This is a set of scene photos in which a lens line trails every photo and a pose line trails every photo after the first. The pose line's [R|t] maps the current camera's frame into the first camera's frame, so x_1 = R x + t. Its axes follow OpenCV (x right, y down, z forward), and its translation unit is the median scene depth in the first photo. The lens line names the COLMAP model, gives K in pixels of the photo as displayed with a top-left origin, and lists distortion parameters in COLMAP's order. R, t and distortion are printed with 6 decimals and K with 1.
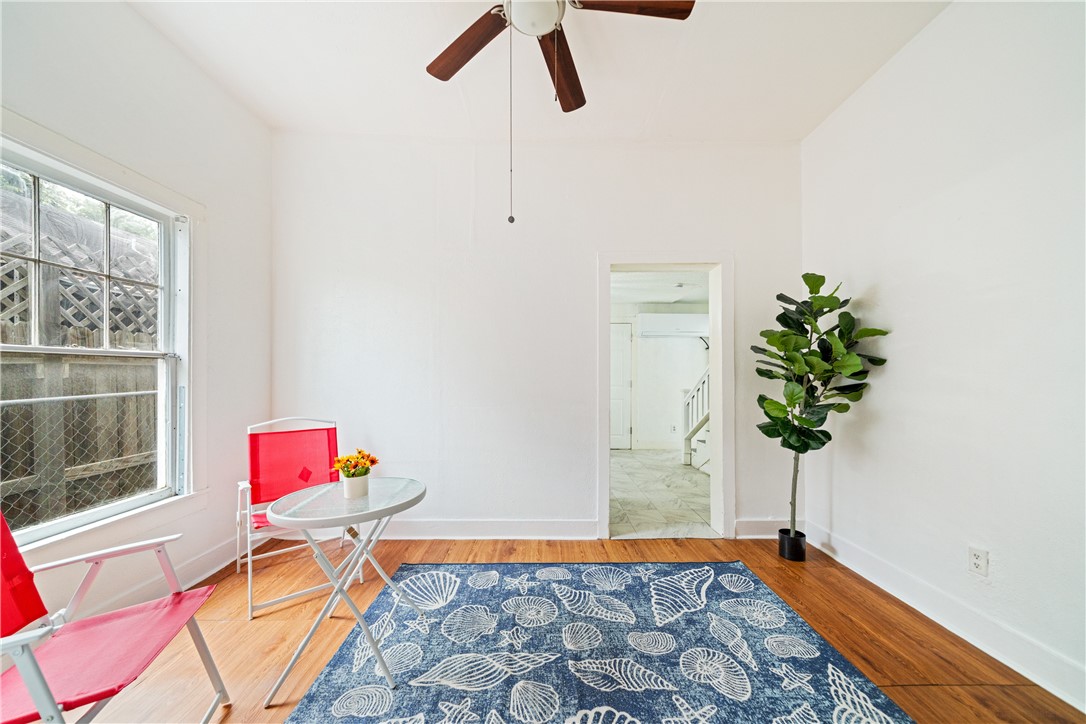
lens RADIAL K [[374.2, 0, 541.0], [0, 374.2, 371.1], [0, 0, 1]] dist [-0.003147, -0.000264]
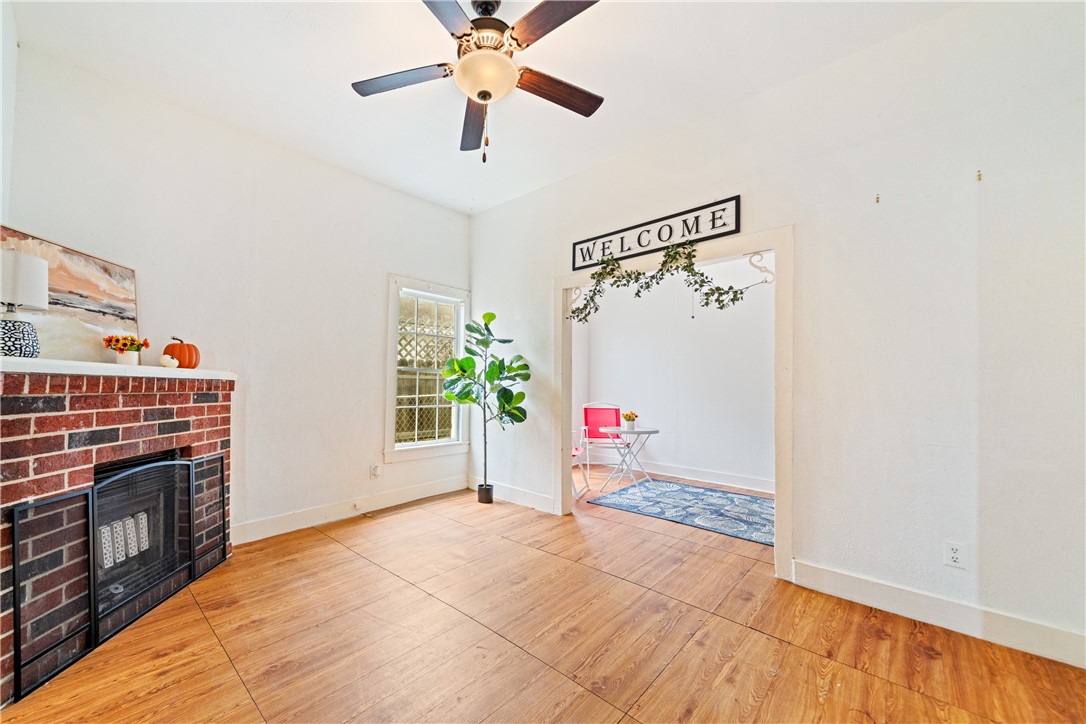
lens RADIAL K [[393.1, 0, 474.4], [0, 393.1, 381.1], [0, 0, 1]] dist [0.000169, 0.000047]
pose [[0.674155, 0.000032, -0.738590, 0.637965], [-0.000074, 1.000000, -0.000024, 0.008936], [0.738590, 0.000071, 0.674155, -1.312376]]
